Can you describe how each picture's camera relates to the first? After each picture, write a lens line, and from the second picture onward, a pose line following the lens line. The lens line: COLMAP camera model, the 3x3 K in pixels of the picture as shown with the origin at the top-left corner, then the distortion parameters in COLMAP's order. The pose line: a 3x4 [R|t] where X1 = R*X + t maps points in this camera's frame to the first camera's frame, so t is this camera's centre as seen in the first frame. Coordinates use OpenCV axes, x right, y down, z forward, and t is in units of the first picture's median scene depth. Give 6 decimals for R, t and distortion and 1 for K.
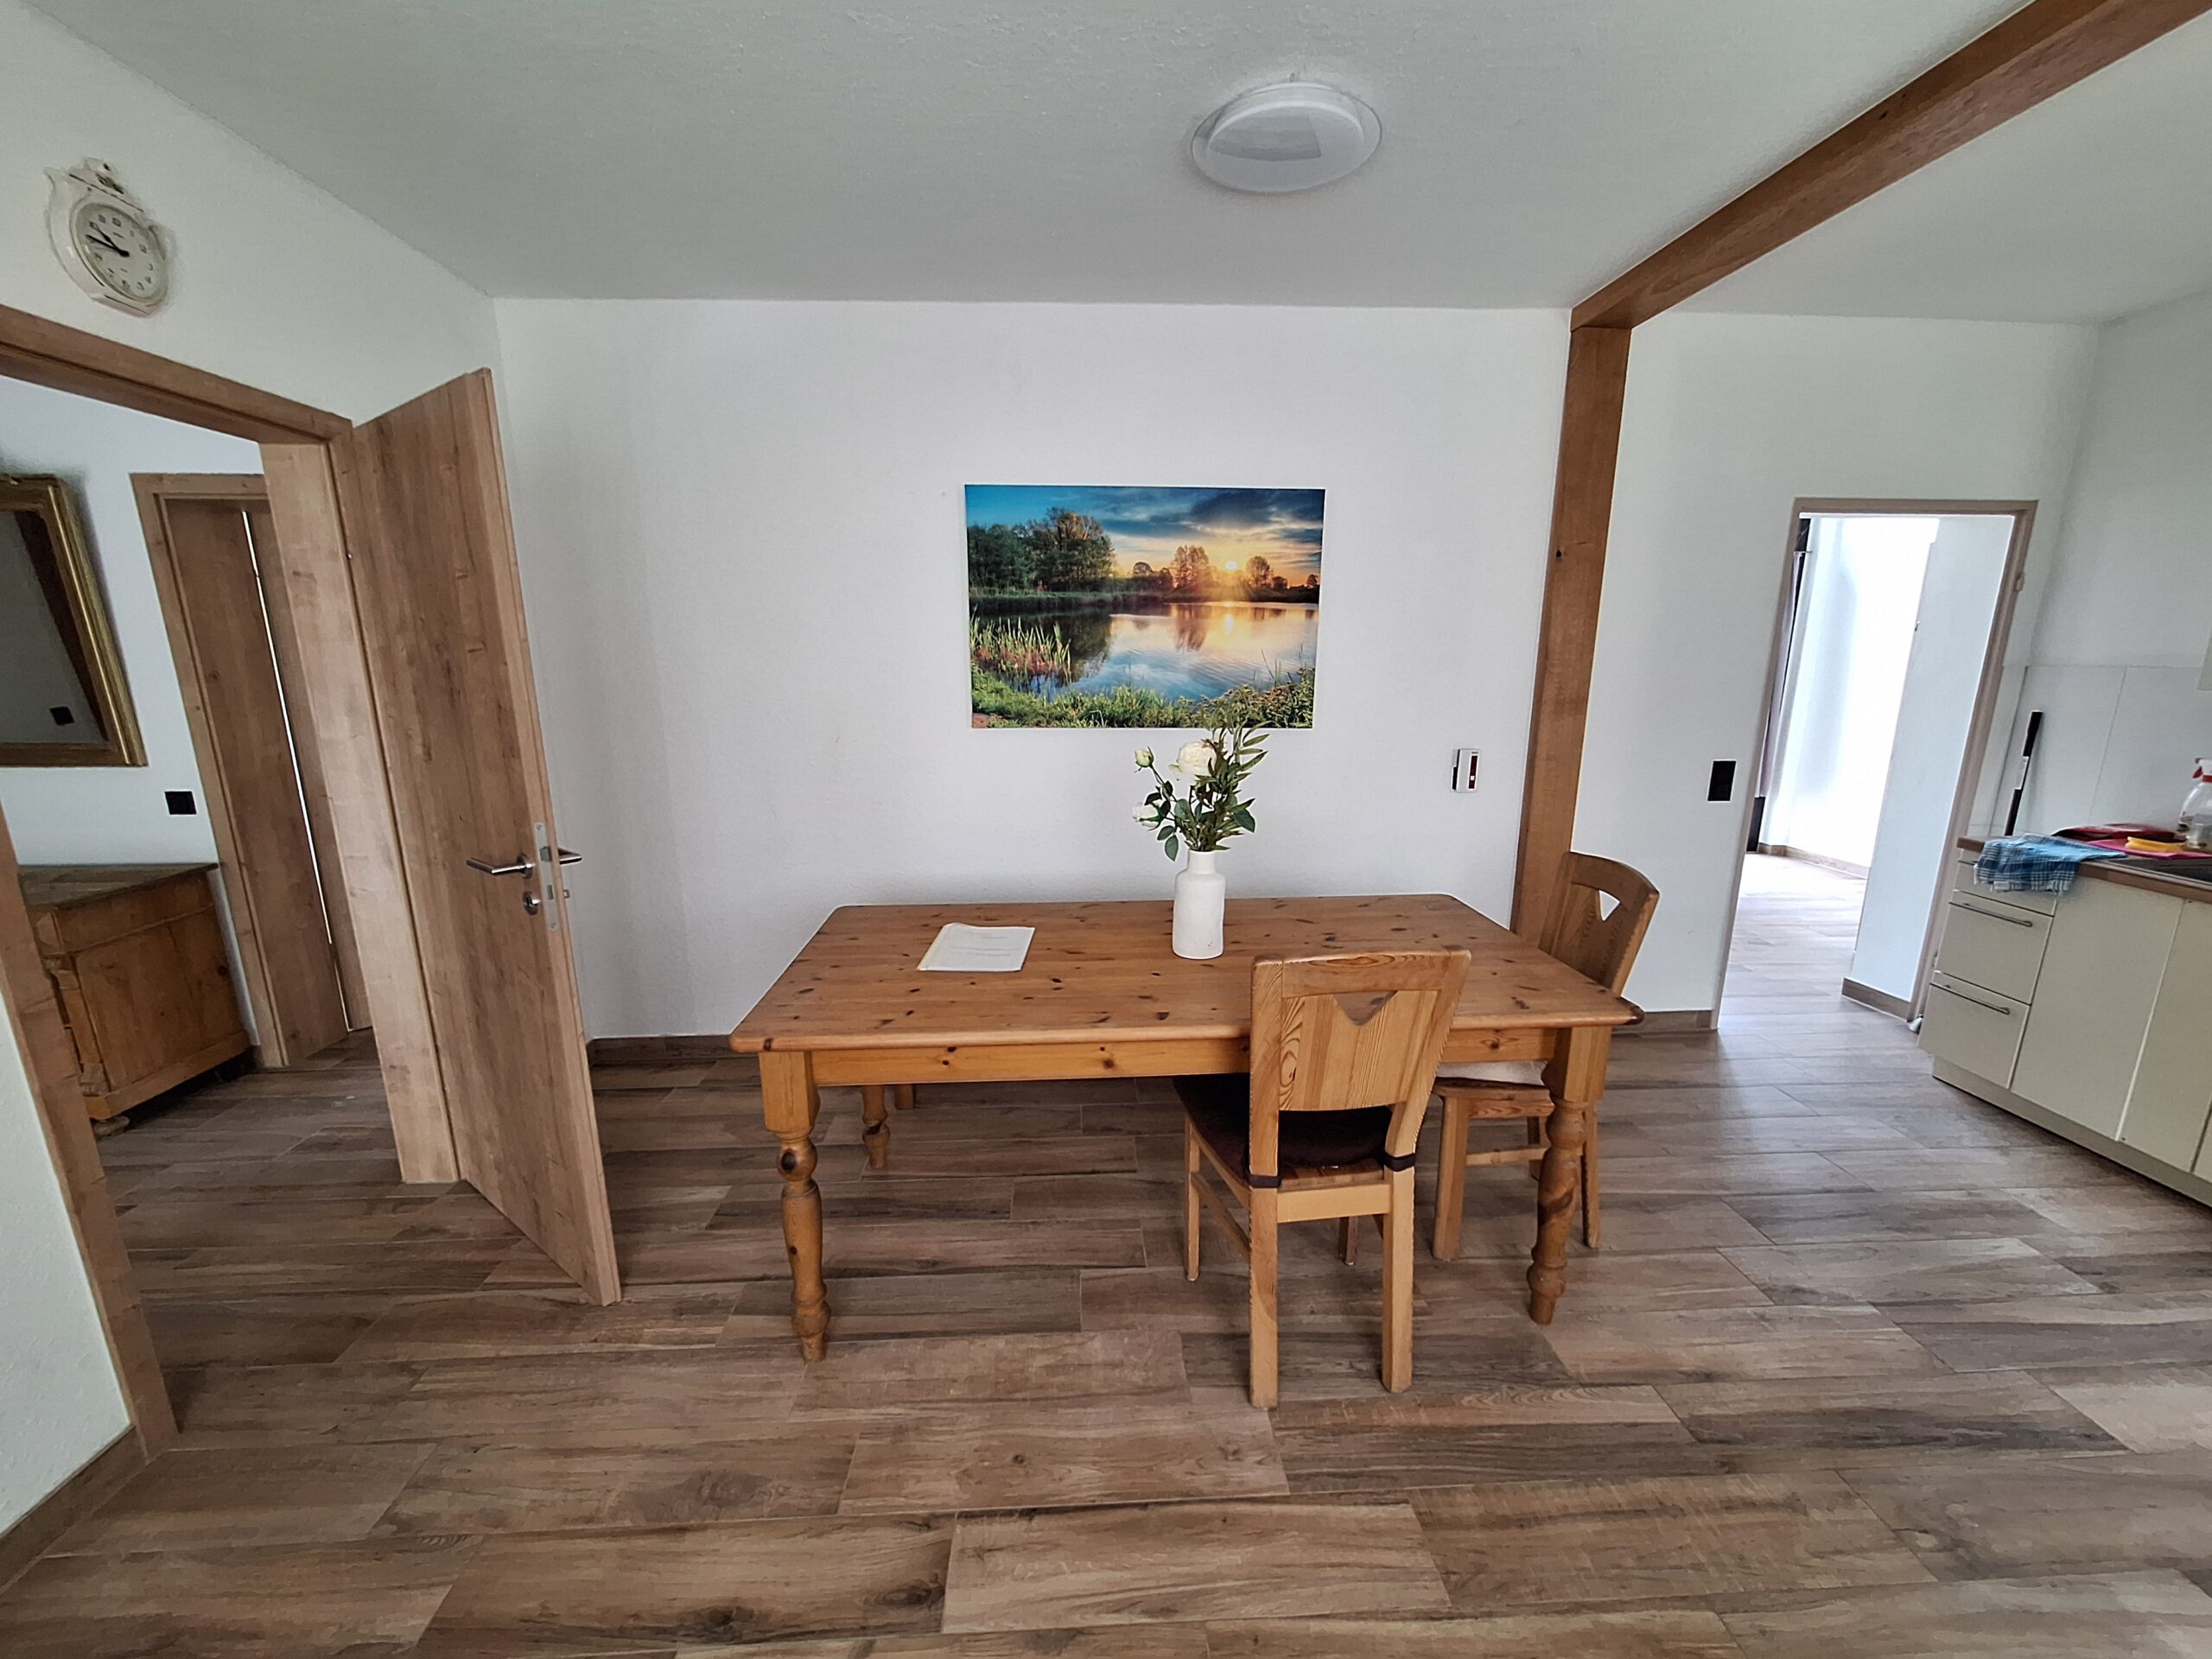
lens RADIAL K [[859.4, 0, 1108.1], [0, 859.4, 850.0], [0, 0, 1]] dist [-0.001688, 0.000531]
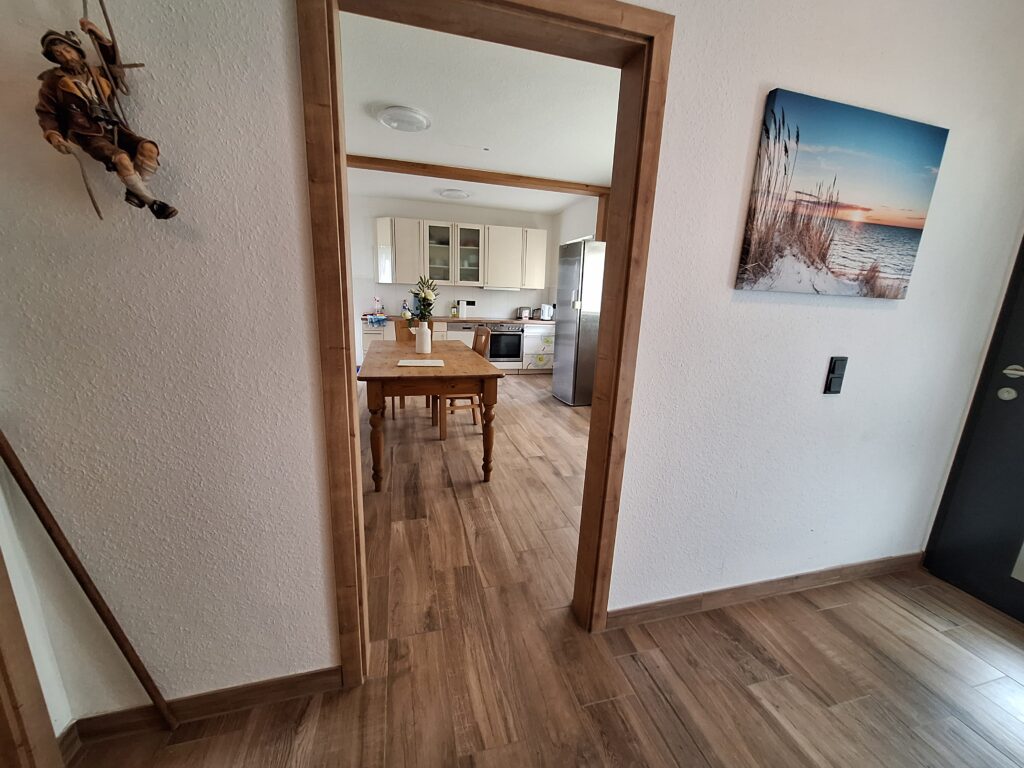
lens RADIAL K [[397.8, 0, 509.2], [0, 397.8, 390.6], [0, 0, 1]] dist [-0.001688, 0.000531]
pose [[-0.208570, -0.237332, 0.948774, -1.119294], [0.172539, 0.945964, 0.274559, -0.086688], [-0.962668, 0.220965, -0.156350, 0.706786]]
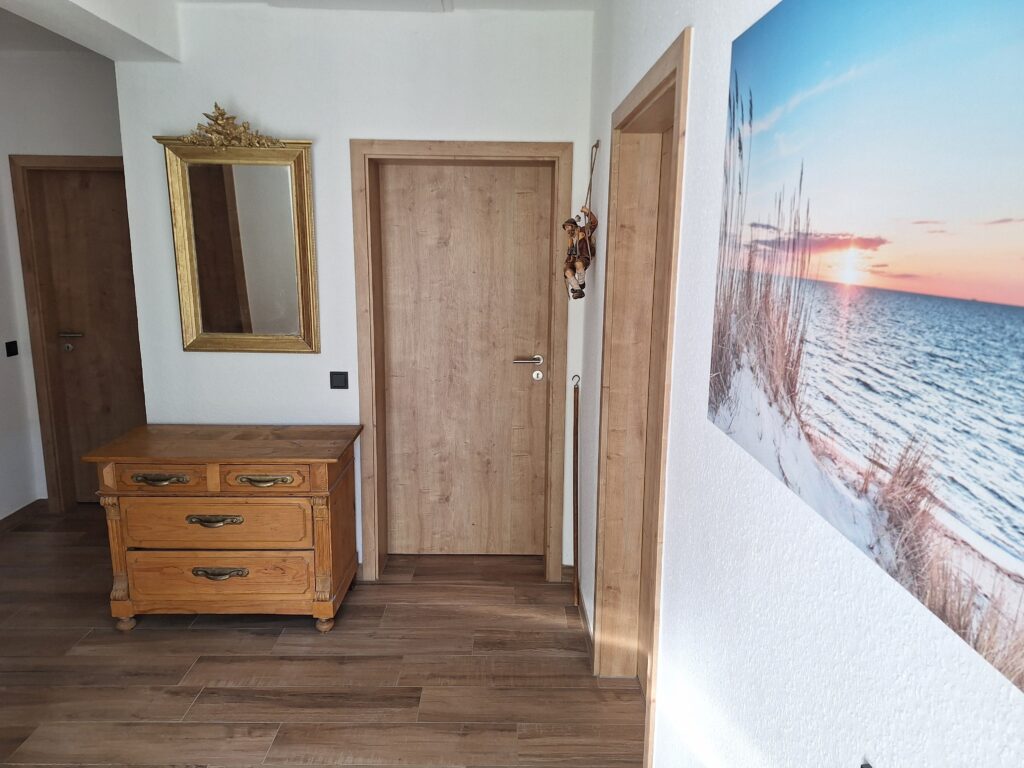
lens RADIAL K [[710.5, 0, 510.2], [0, 710.5, 381.3], [0, 0, 1]] dist [0.070159, -0.030337]
pose [[0.998891, 0.012797, -0.045312, -0.794252], [-0.013874, 0.999627, -0.023531, -0.032877], [0.044994, 0.024133, 0.998696, -0.104773]]
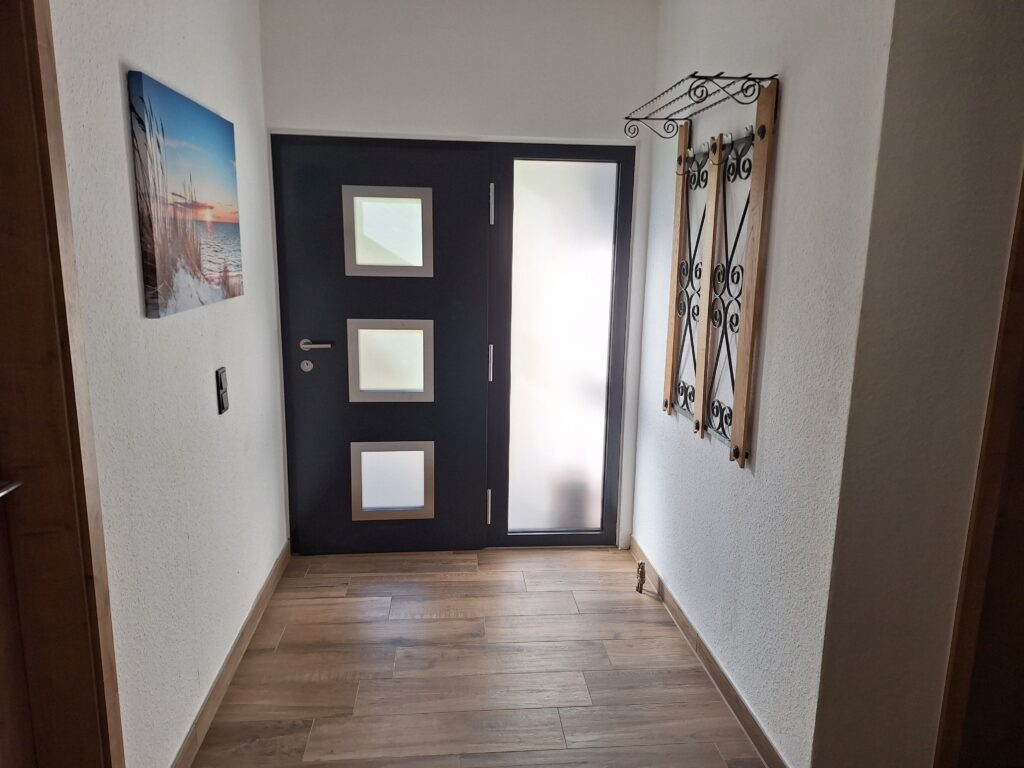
lens RADIAL K [[710.5, 0, 511.4], [0, 710.5, 380.9], [0, 0, 1]] dist [0.070159, -0.030337]
pose [[-0.999063, -0.017962, -0.039372, -0.991488], [-0.032384, 0.913806, 0.404858, -0.248009], [0.028706, 0.405753, -0.913532, 0.971700]]
